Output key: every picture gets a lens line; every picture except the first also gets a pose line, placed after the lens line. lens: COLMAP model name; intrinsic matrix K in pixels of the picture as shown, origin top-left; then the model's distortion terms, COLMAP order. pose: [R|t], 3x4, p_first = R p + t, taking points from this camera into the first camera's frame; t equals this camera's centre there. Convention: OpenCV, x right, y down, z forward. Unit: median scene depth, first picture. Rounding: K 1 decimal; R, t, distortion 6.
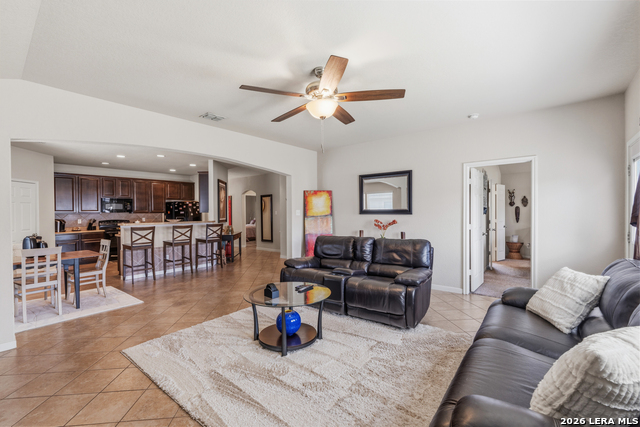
lens RADIAL K [[290.6, 0, 318.8], [0, 290.6, 210.6], [0, 0, 1]] dist [-0.003533, -0.000464]
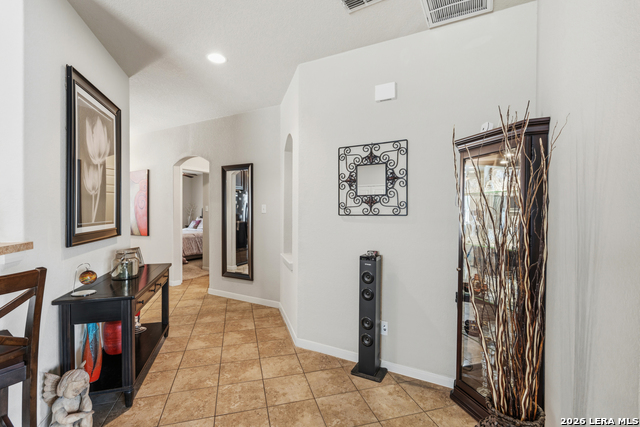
lens RADIAL K [[290.6, 0, 318.8], [0, 290.6, 210.6], [0, 0, 1]] dist [-0.003533, -0.000464]
pose [[0.979613, 0.013147, 0.200465, -0.180821], [-0.015302, 0.999841, 0.009204, 0.006732], [-0.200312, -0.012084, 0.979658, 0.693668]]
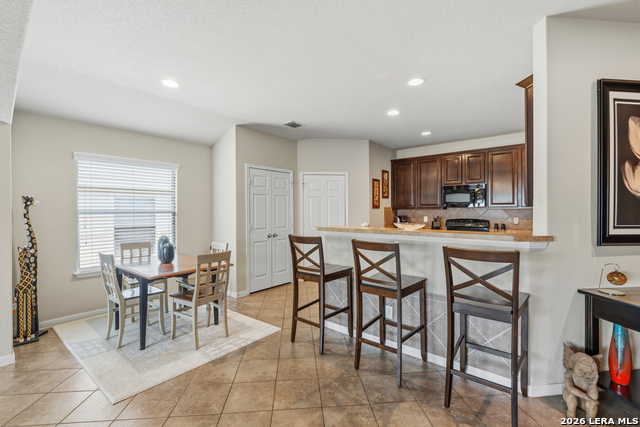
lens RADIAL K [[282.9, 0, 321.0], [0, 282.9, 211.6], [0, 0, 1]] dist [-0.002520, -0.000154]
pose [[0.012228, 0.012655, -0.999845, -0.085589], [0.008310, 0.999884, 0.012757, 0.006253], [0.999891, -0.008465, 0.012121, 0.716991]]
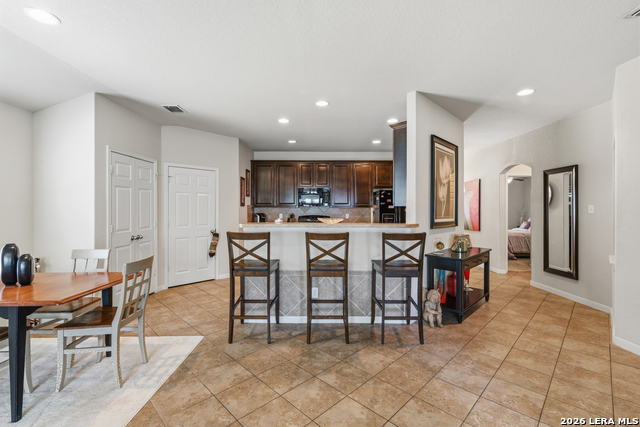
lens RADIAL K [[282.9, 0, 321.0], [0, 282.9, 211.6], [0, 0, 1]] dist [-0.002520, -0.000154]
pose [[0.650568, 0.017588, -0.759245, -0.109931], [-0.005899, 0.999819, 0.018107, 0.007962], [0.759426, -0.007301, 0.650553, 0.546068]]
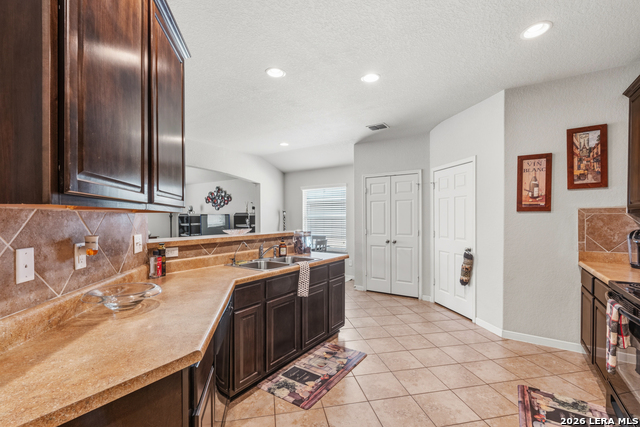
lens RADIAL K [[281.7, 0, 321.1], [0, 281.7, 217.5], [0, 0, 1]] dist [-0.000732, -0.000053]
pose [[-0.992623, 0.015440, -0.120256, -0.470587], [0.015783, 0.999874, -0.001897, 0.012598], [0.120212, -0.003781, -0.992741, 1.185806]]
